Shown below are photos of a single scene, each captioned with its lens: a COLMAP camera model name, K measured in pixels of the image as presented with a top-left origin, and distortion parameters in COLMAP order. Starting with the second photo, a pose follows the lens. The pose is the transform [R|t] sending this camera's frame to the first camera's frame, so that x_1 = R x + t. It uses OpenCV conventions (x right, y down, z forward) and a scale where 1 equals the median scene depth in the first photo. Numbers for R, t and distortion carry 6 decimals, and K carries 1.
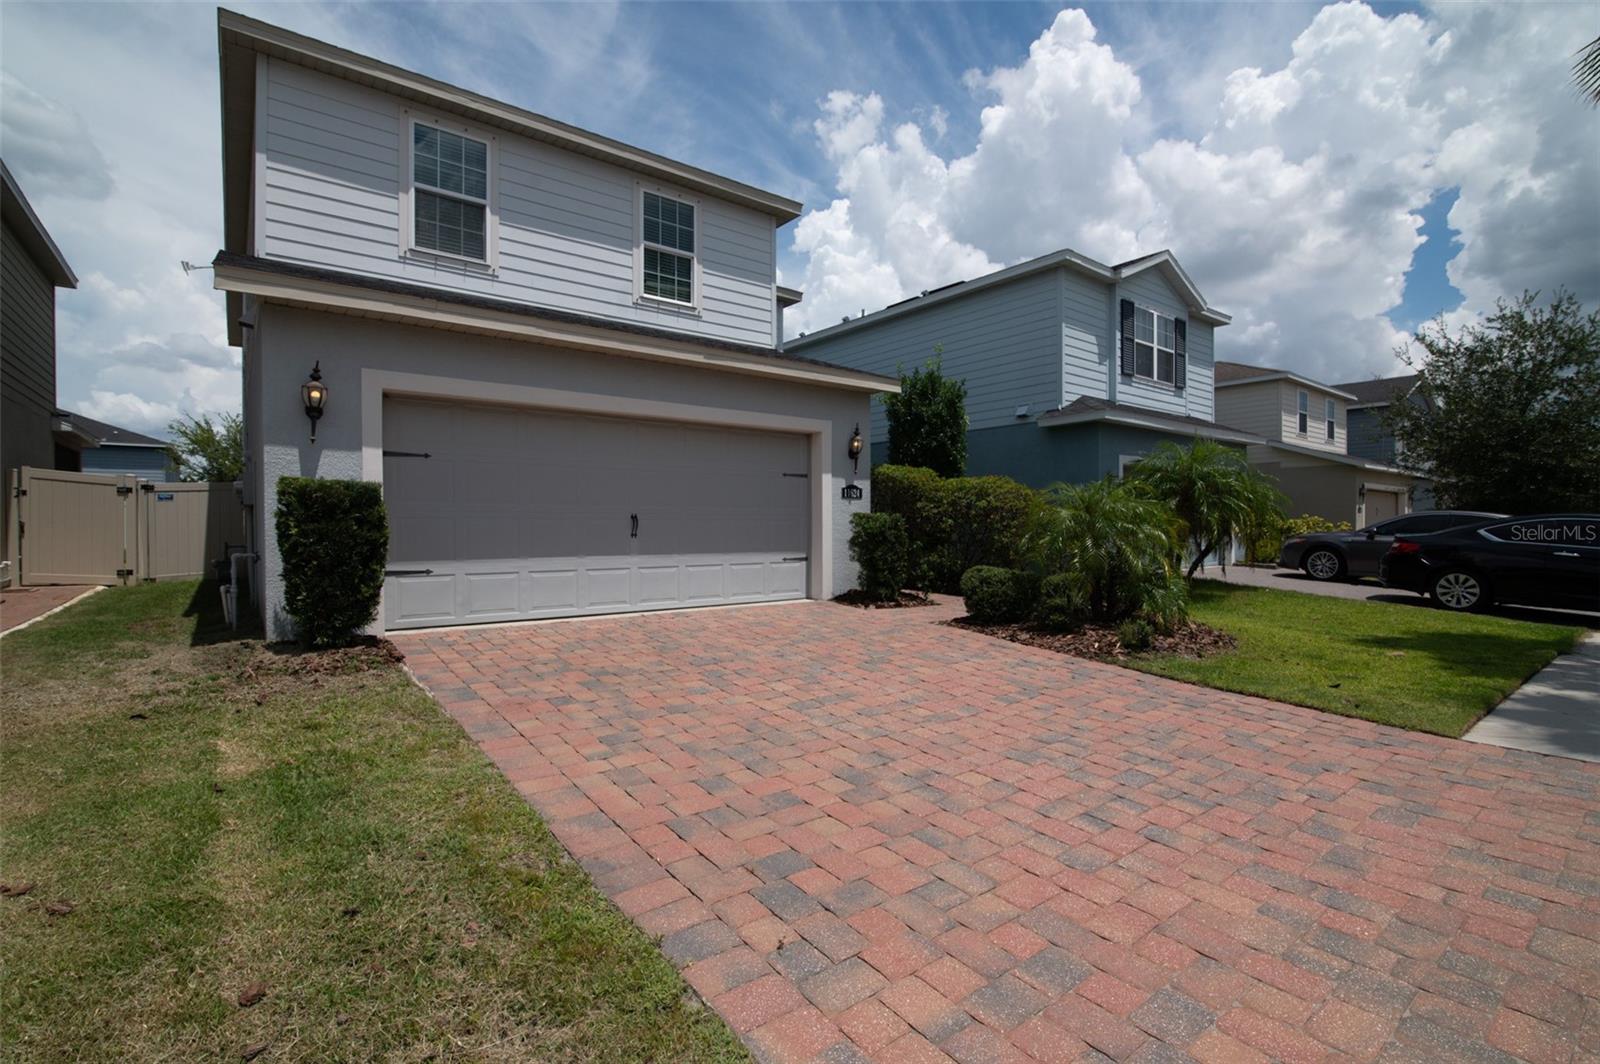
lens RADIAL K [[729.2, 0, 805.5], [0, 729.2, 537.5], [0, 0, 1]] dist [-0.018668, -0.000091]
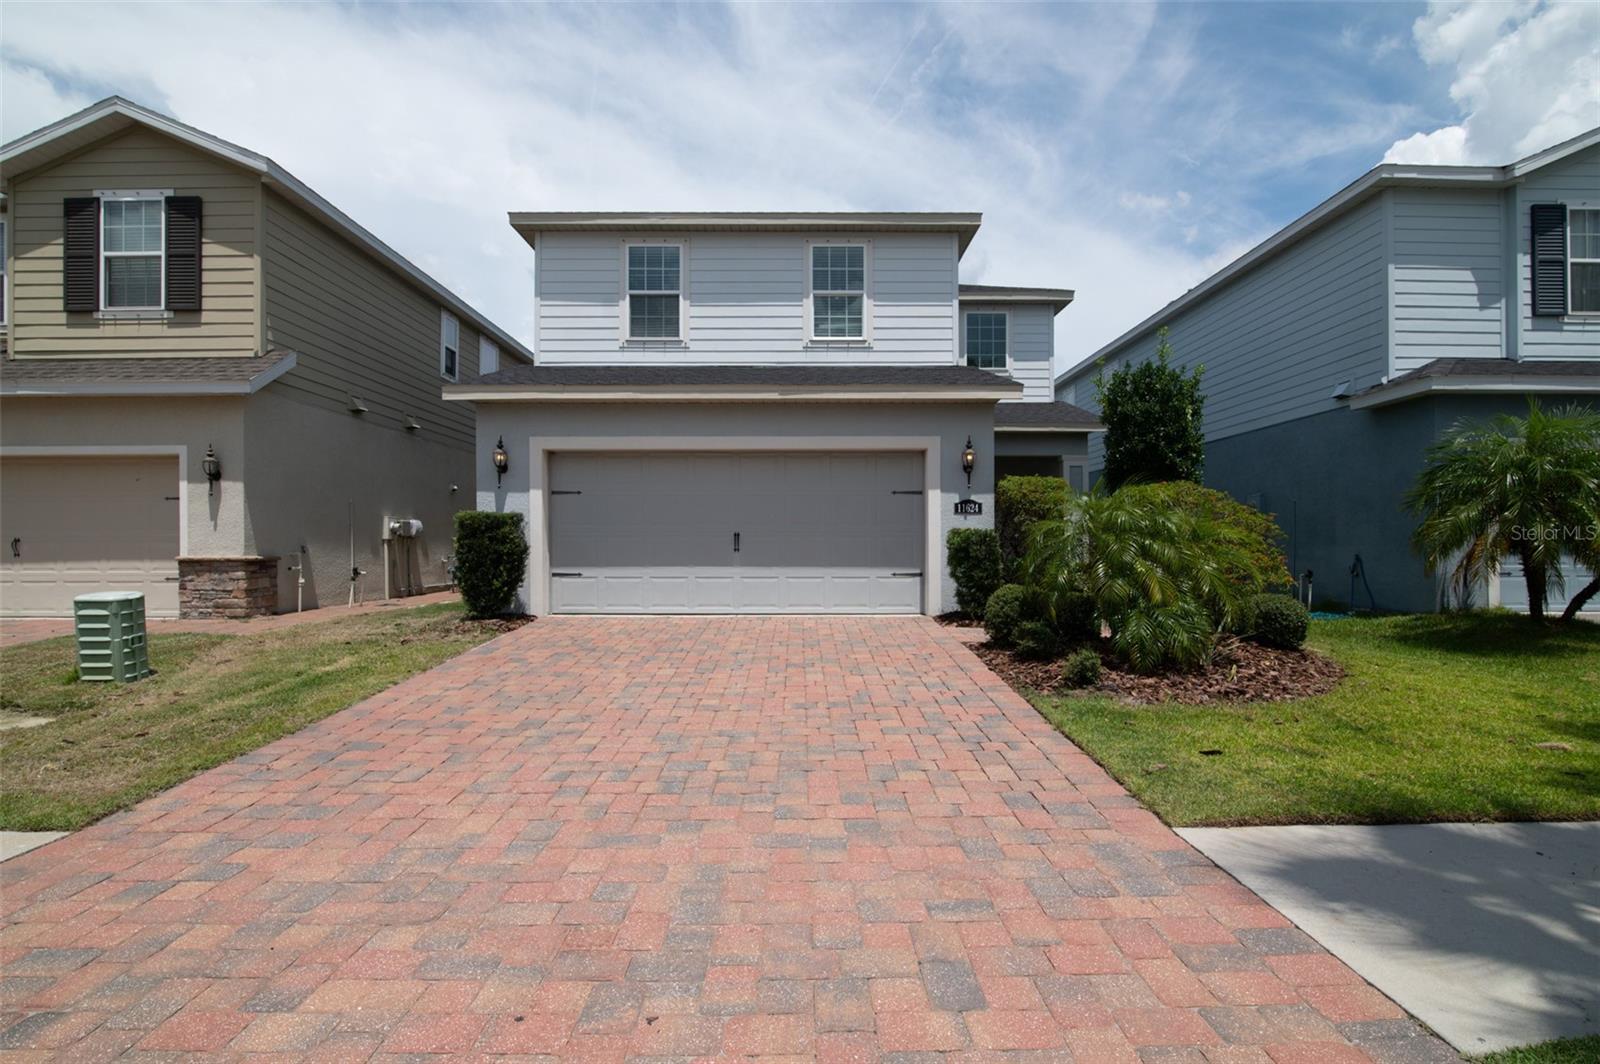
lens RADIAL K [[750.6, 0, 811.7], [0, 750.6, 550.5], [0, 0, 1]] dist [-0.018511, 0.000239]
pose [[0.791385, 0.003084, -0.611311, 0.516864], [-0.009227, 0.999934, -0.006901, 0.004507], [0.611249, 0.011102, 0.791361, 0.084994]]
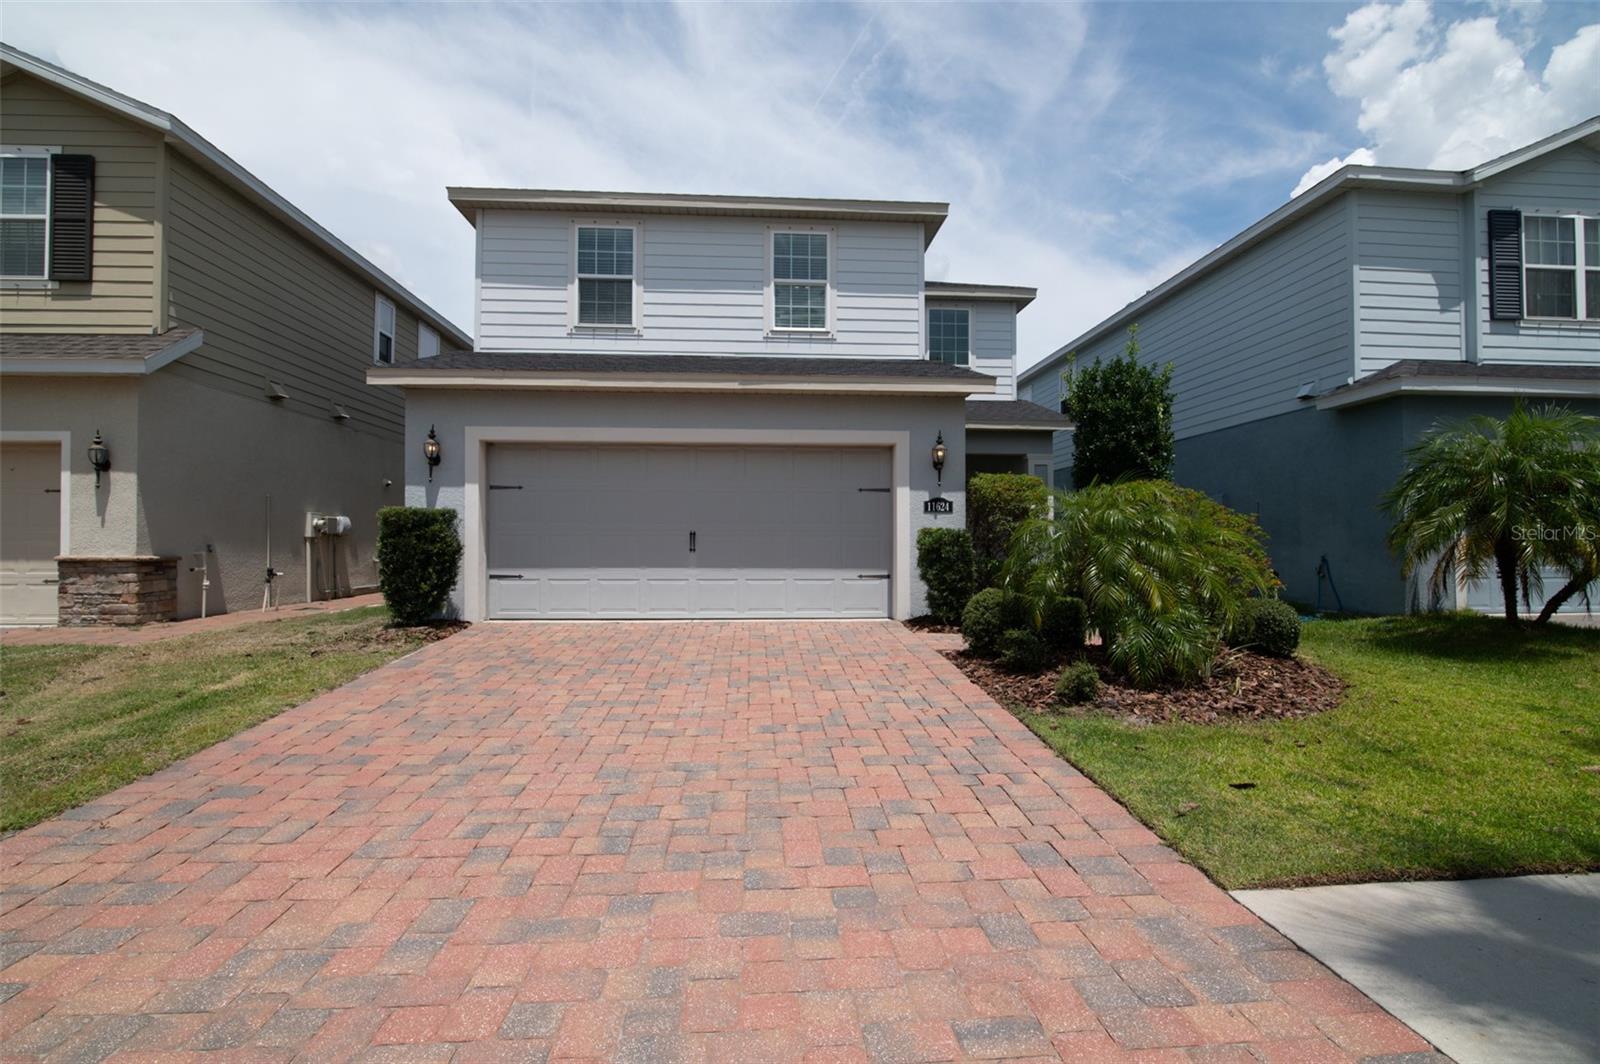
lens RADIAL K [[740.9, 0, 811.6], [0, 740.9, 537.4], [0, 0, 1]] dist [-0.018457, 0.000115]
pose [[0.828324, -0.004233, -0.560234, 0.462169], [-0.010981, 0.999657, -0.023789, 0.001893], [0.560142, 0.025856, 0.827993, 0.138079]]
